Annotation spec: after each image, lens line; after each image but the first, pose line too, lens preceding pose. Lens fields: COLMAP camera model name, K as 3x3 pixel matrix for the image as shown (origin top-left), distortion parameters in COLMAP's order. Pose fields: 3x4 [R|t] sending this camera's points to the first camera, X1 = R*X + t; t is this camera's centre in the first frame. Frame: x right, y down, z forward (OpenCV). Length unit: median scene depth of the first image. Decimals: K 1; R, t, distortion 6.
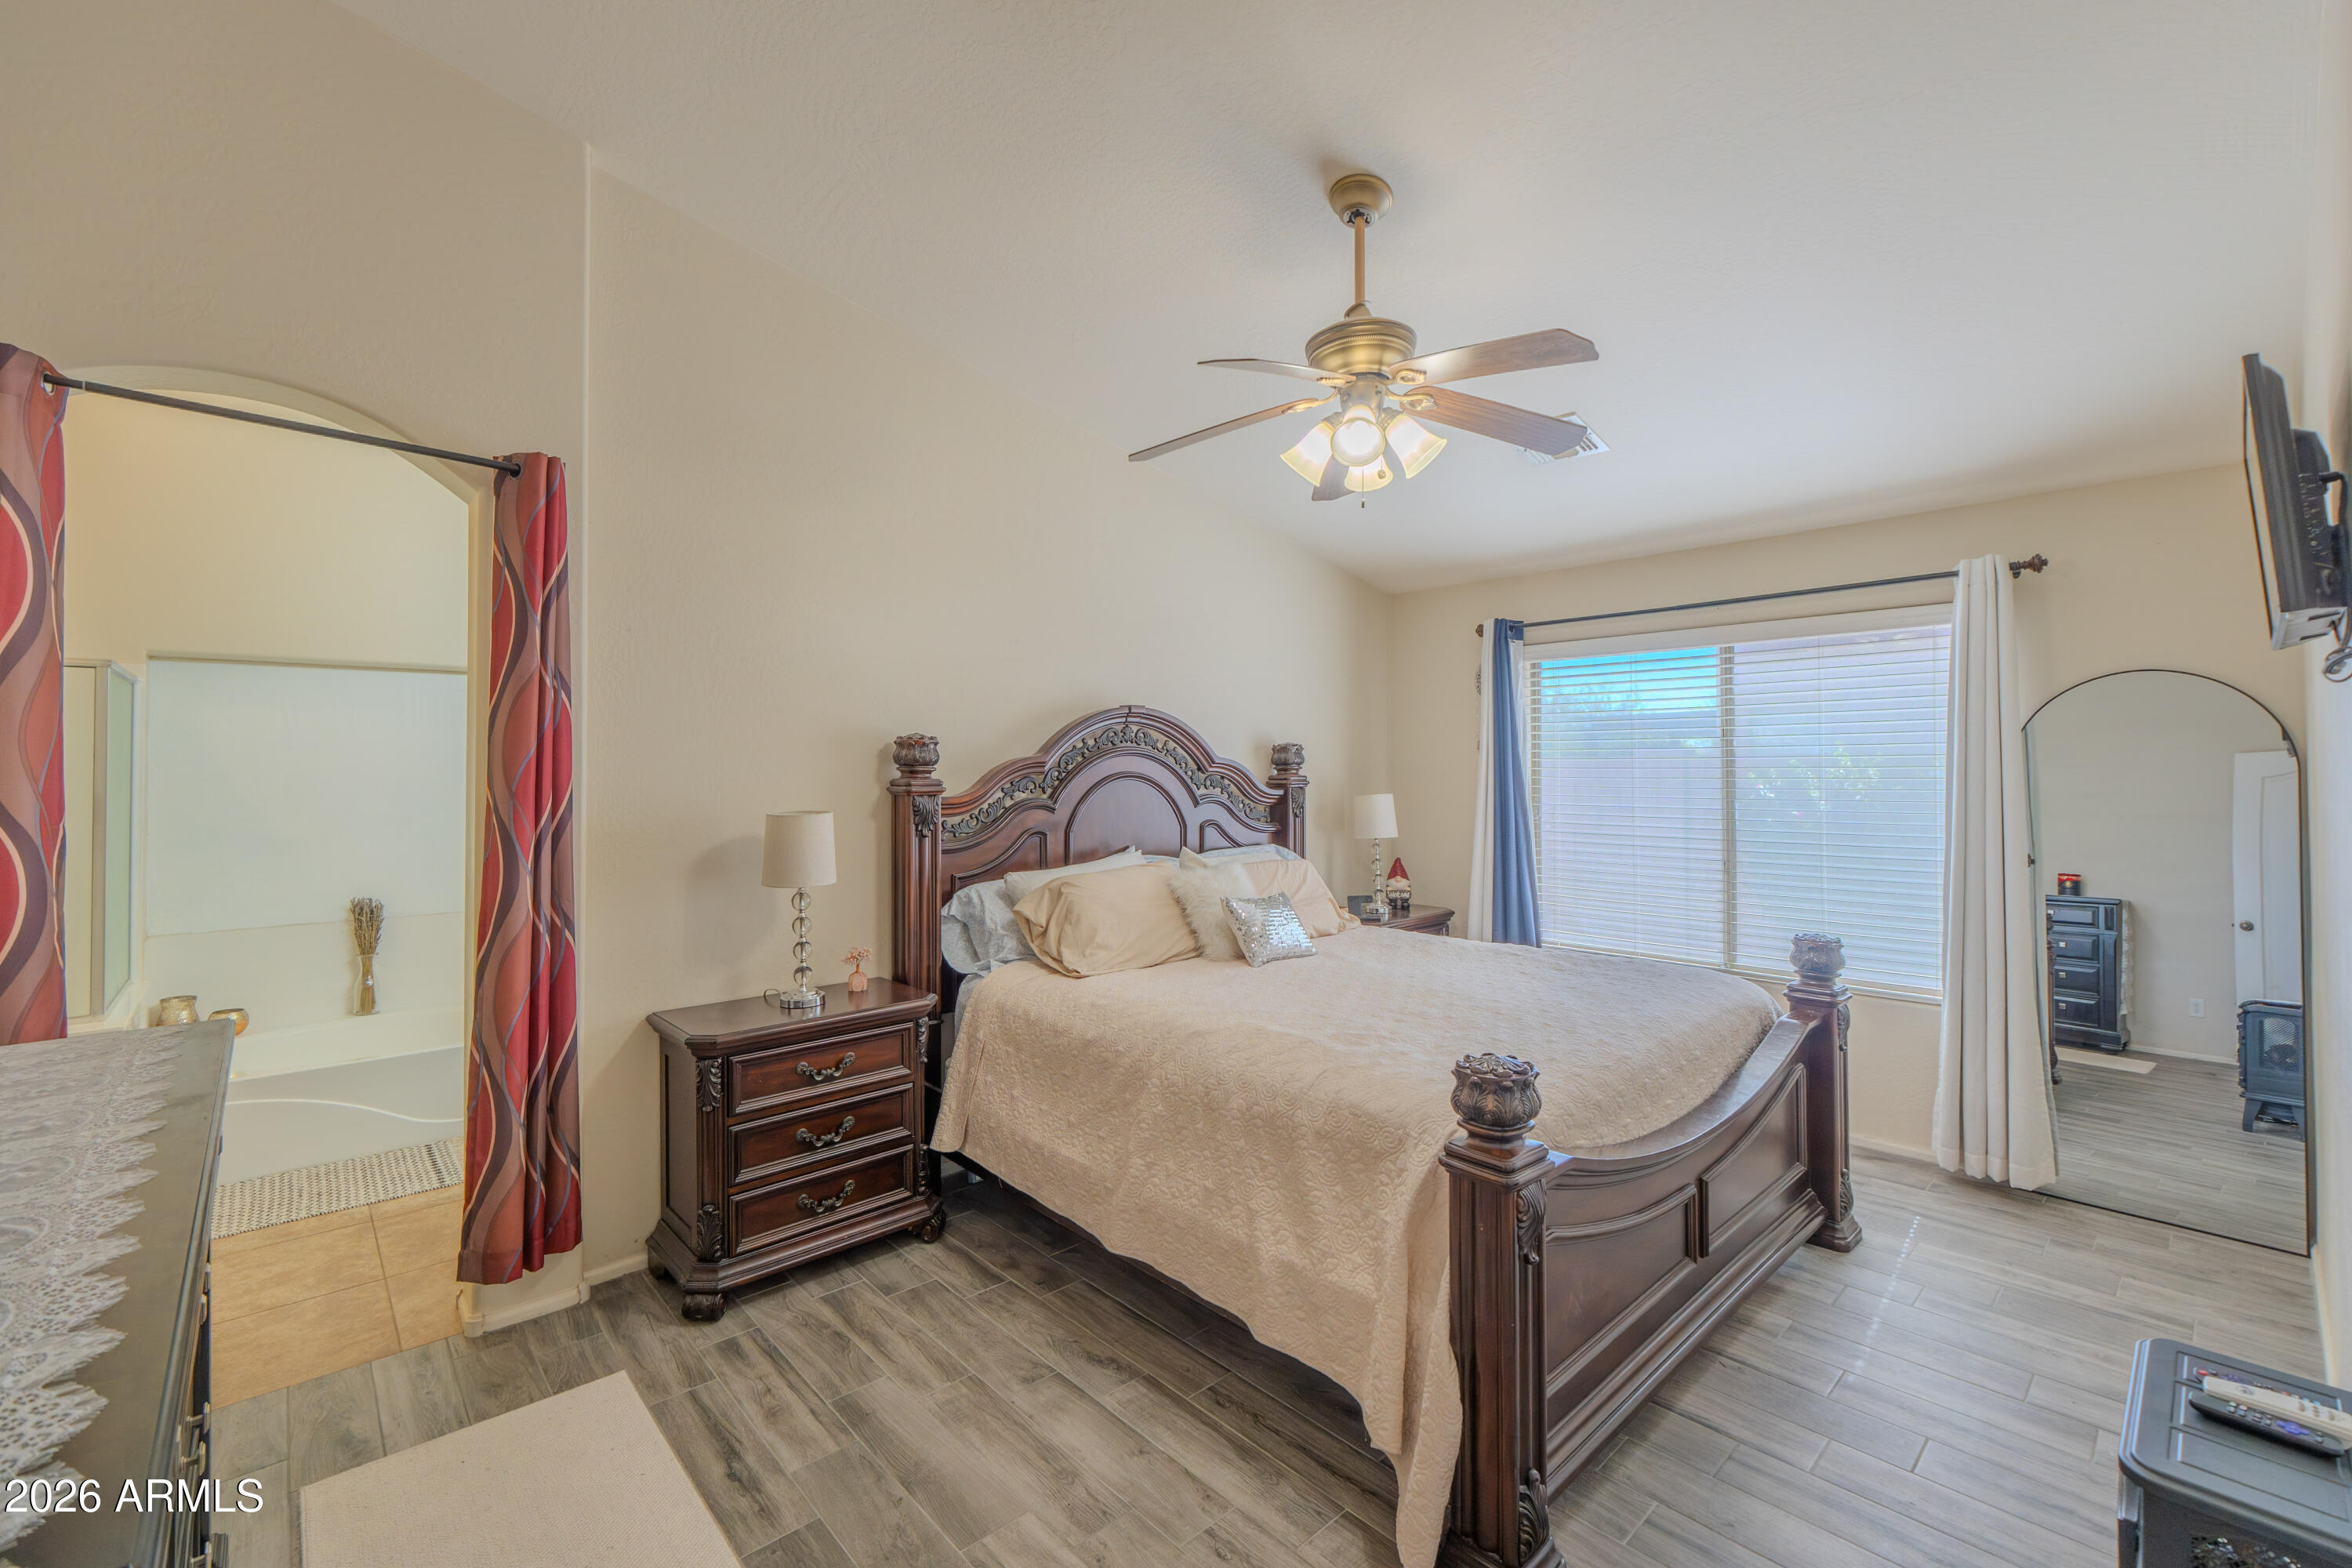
lens RADIAL K [[976.8, 0, 1177.9], [0, 976.8, 774.7], [0, 0, 1]] dist [-0.010211, -0.000271]
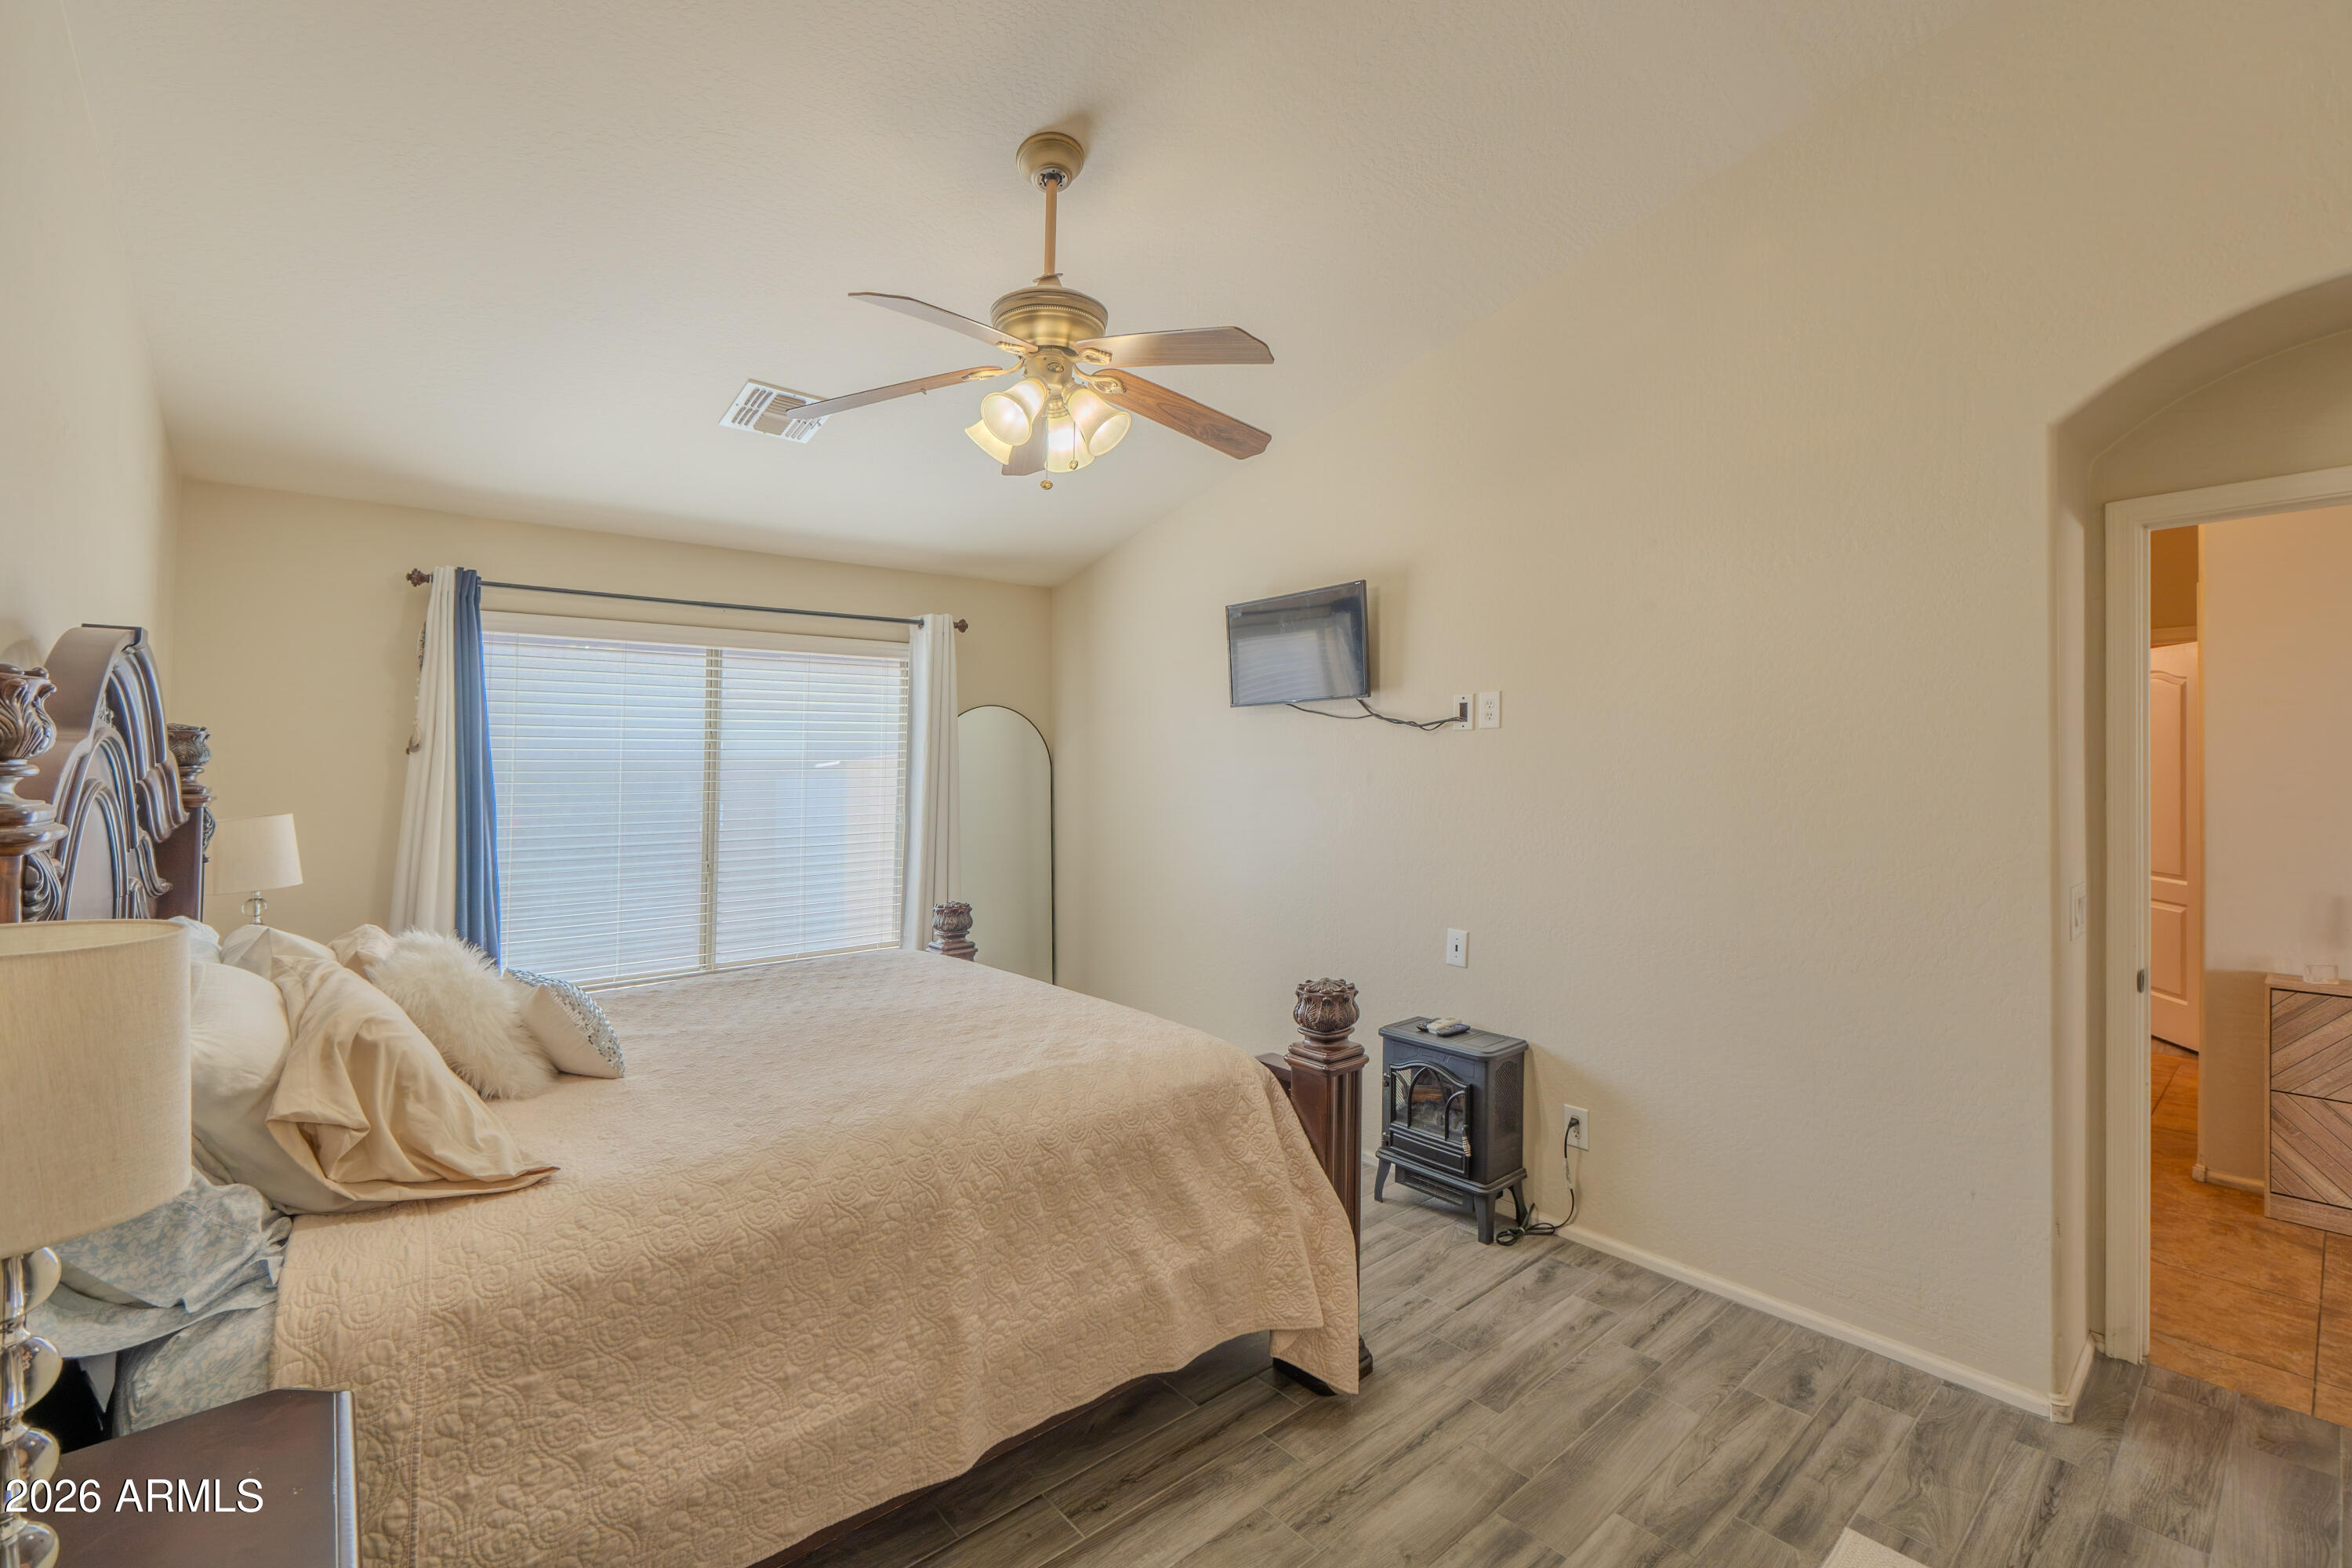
lens RADIAL K [[996.0, 0, 1170.6], [0, 996.0, 786.1], [0, 0, 1]] dist [-0.008575, -0.000202]
pose [[0.050651, -0.015762, 0.998592, -0.775608], [0.013804, 0.999791, 0.015081, 0.000151], [-0.998621, 0.013020, 0.050858, 0.845396]]
